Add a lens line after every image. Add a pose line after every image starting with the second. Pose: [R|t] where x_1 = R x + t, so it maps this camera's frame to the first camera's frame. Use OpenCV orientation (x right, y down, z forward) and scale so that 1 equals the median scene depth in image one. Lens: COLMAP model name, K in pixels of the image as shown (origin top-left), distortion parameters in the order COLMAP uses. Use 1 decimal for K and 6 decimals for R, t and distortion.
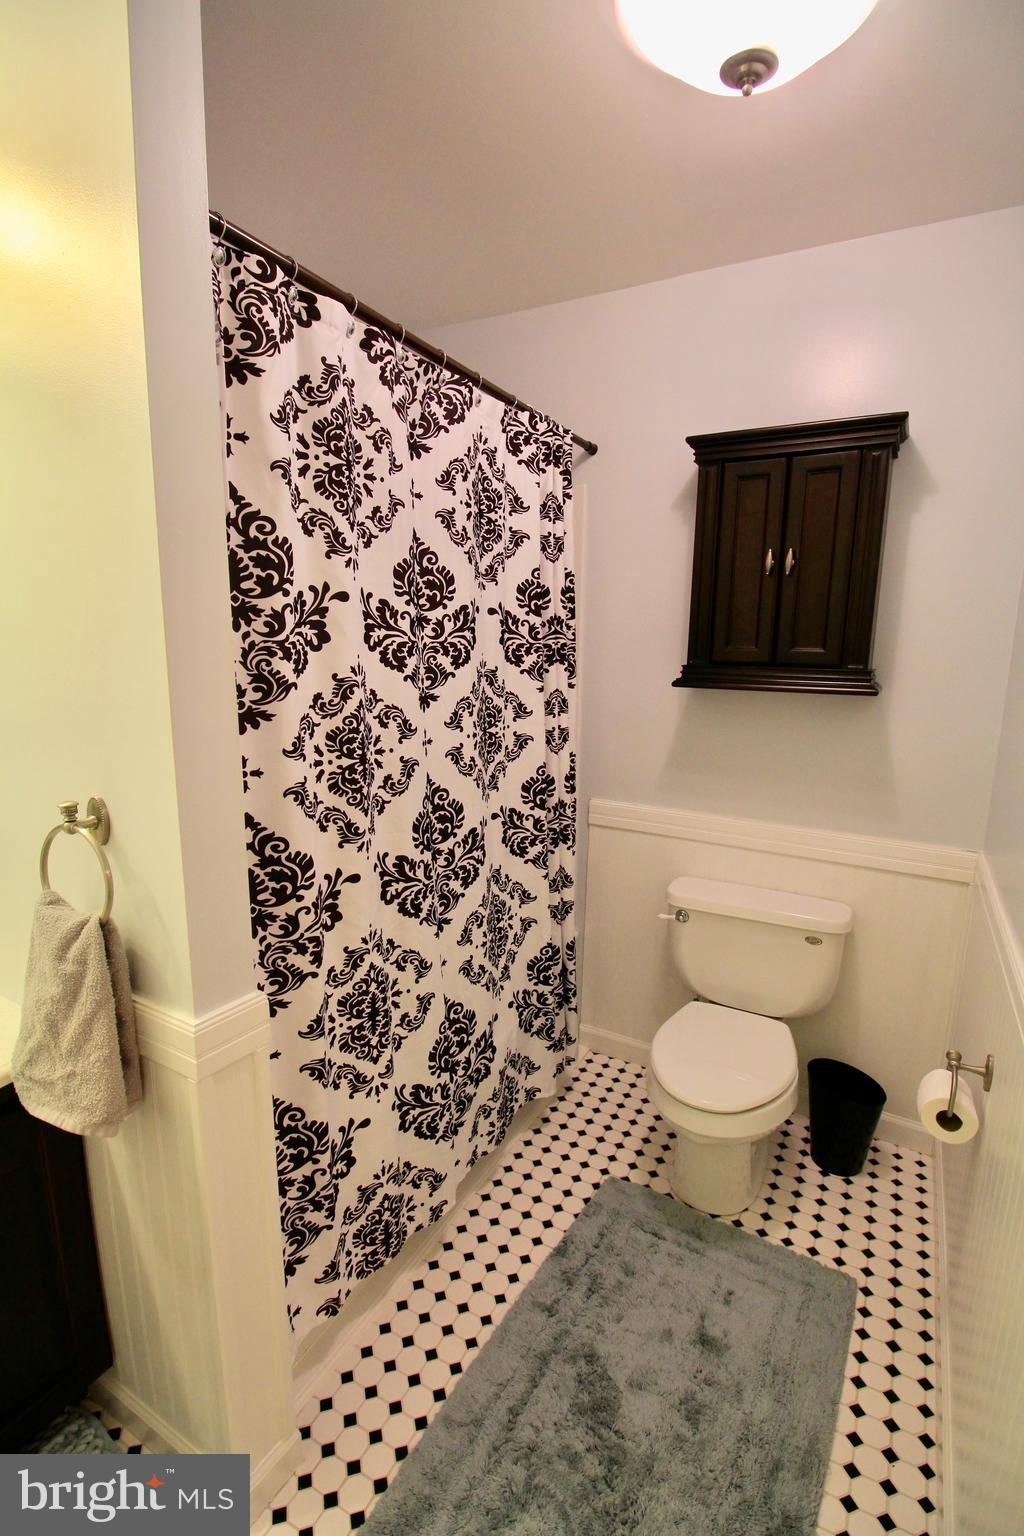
lens RADIAL K [[712.7, 0, 515.6], [0, 712.7, 778.3], [0, 0, 1]] dist [0.002942, -0.014593]
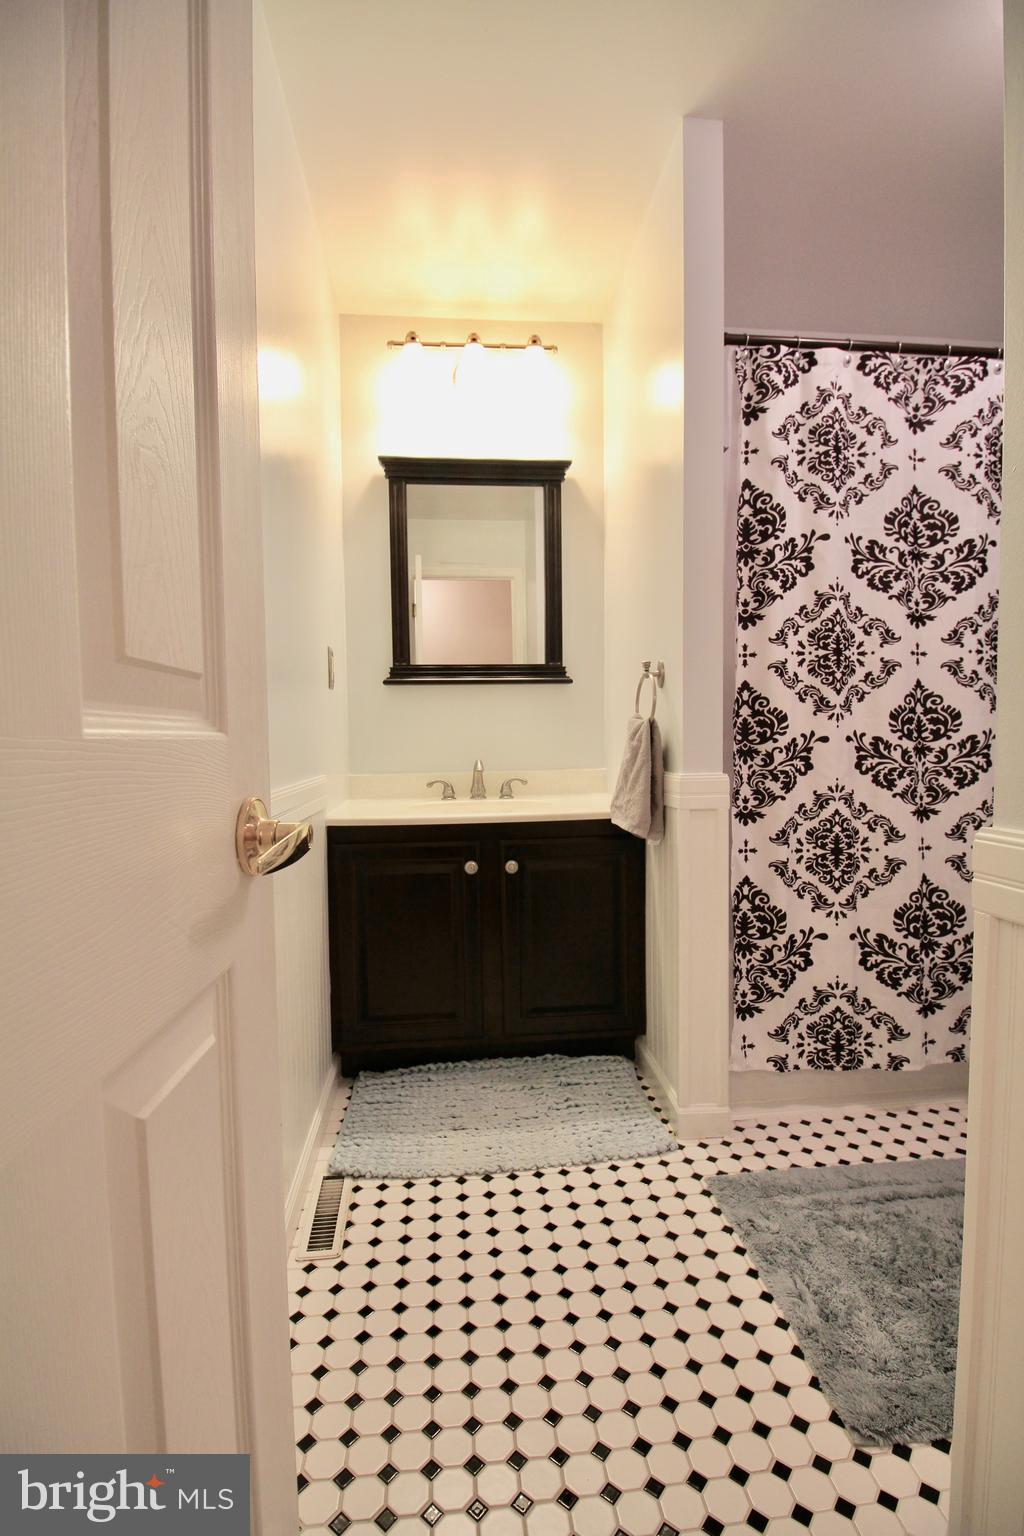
lens RADIAL K [[712.7, 0, 515.6], [0, 712.7, 778.3], [0, 0, 1]] dist [0.002942, -0.014593]
pose [[0.564171, 0.024631, -0.825290, 0.575638], [-0.137534, 0.988393, -0.064520, 0.387233], [0.814122, 0.149906, 0.561011, -0.242439]]
